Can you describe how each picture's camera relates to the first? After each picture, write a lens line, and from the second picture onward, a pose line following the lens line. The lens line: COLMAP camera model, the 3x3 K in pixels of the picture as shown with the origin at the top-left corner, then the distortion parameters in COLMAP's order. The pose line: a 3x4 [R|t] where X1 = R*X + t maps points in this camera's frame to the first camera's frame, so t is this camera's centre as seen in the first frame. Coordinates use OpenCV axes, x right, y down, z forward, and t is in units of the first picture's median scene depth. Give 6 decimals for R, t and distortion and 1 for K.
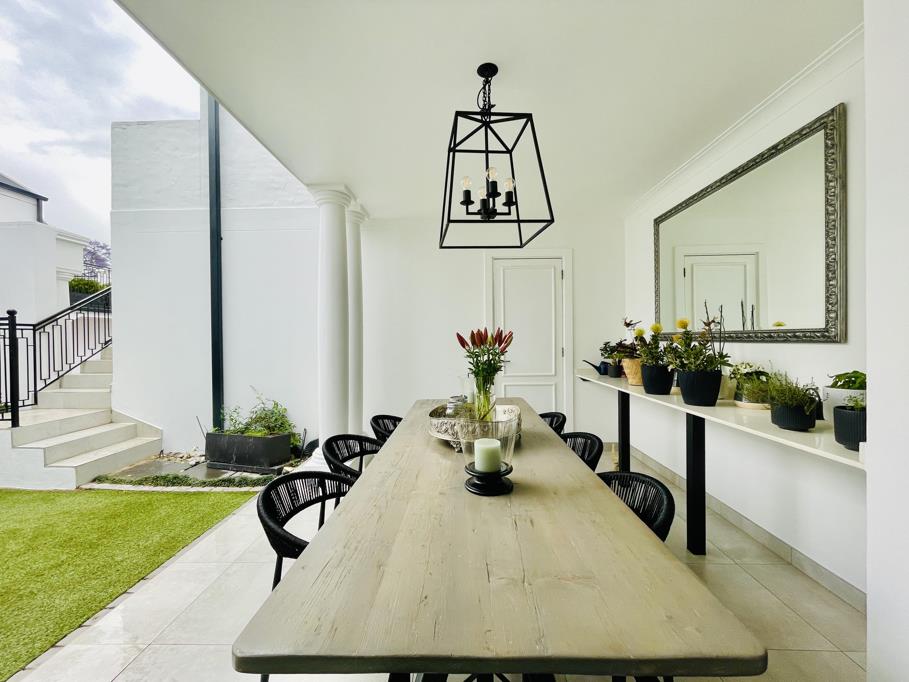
lens RADIAL K [[368.4, 0, 453.1], [0, 368.4, 341.0], [0, 0, 1]] dist [-0.001593, -0.000008]
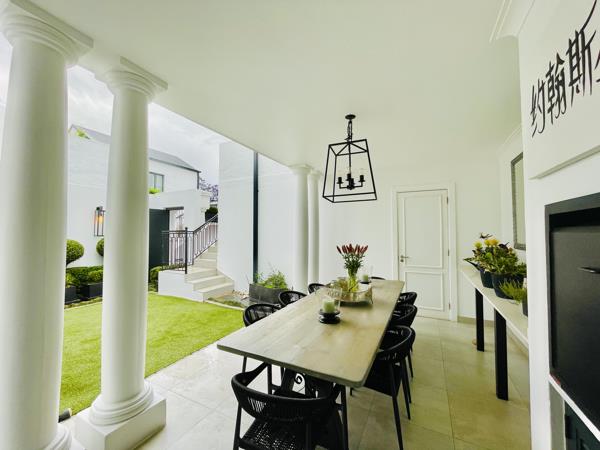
lens RADIAL K [[243.2, 0, 299.1], [0, 243.2, 225.0], [0, 0, 1]] dist [-0.001593, -0.000008]
pose [[0.899144, -0.005321, -0.437620, 0.211779], [-0.010751, 0.999356, -0.034240, -0.046239], [0.437520, 0.035491, 0.898508, -0.151815]]
